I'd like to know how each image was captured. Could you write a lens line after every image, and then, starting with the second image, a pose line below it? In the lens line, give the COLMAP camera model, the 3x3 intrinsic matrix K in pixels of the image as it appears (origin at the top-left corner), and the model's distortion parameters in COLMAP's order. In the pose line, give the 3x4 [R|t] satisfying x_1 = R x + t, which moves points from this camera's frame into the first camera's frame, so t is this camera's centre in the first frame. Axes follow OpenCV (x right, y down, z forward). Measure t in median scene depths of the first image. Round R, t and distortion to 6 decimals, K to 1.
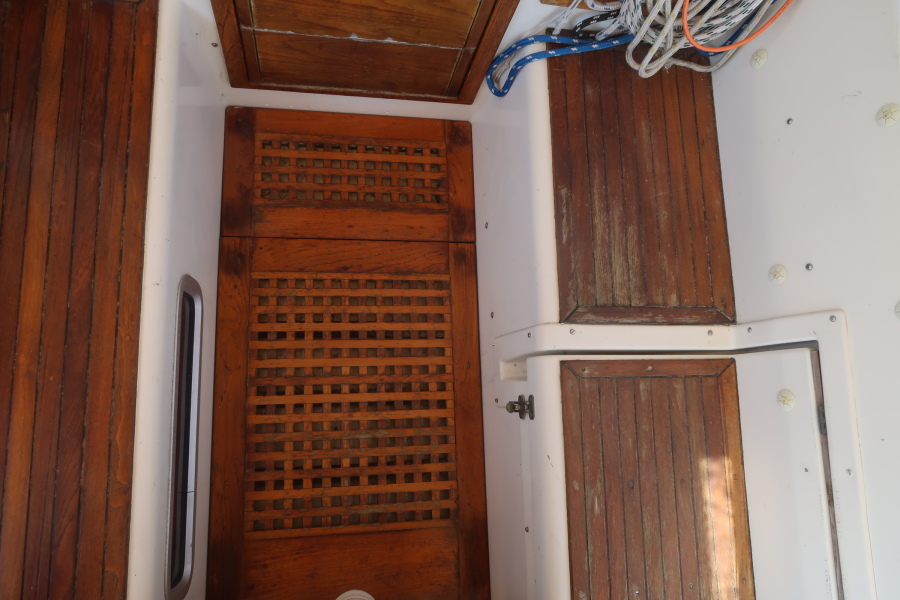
lens RADIAL K [[622.6, 0, 449.8], [0, 622.6, 299.8], [0, 0, 1]] dist [-0.029313, 0.013692]
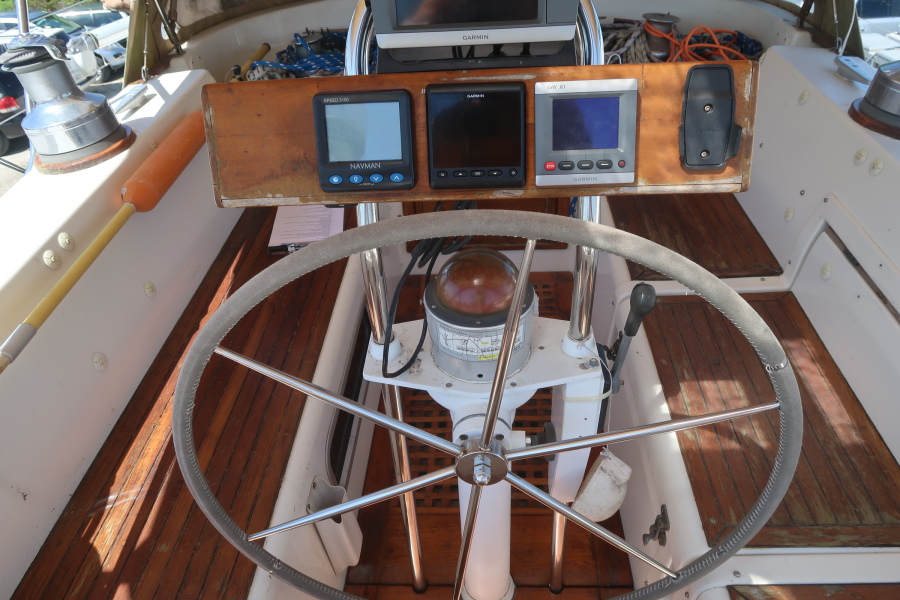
lens RADIAL K [[622.6, 0, 449.3], [0, 622.6, 299.8], [0, 0, 1]] dist [-0.029313, 0.013692]
pose [[0.963861, -0.160050, -0.212970, 0.071606], [-0.026199, 0.738598, -0.673637, 0.882788], [0.265114, 0.654872, 0.707712, -0.008646]]
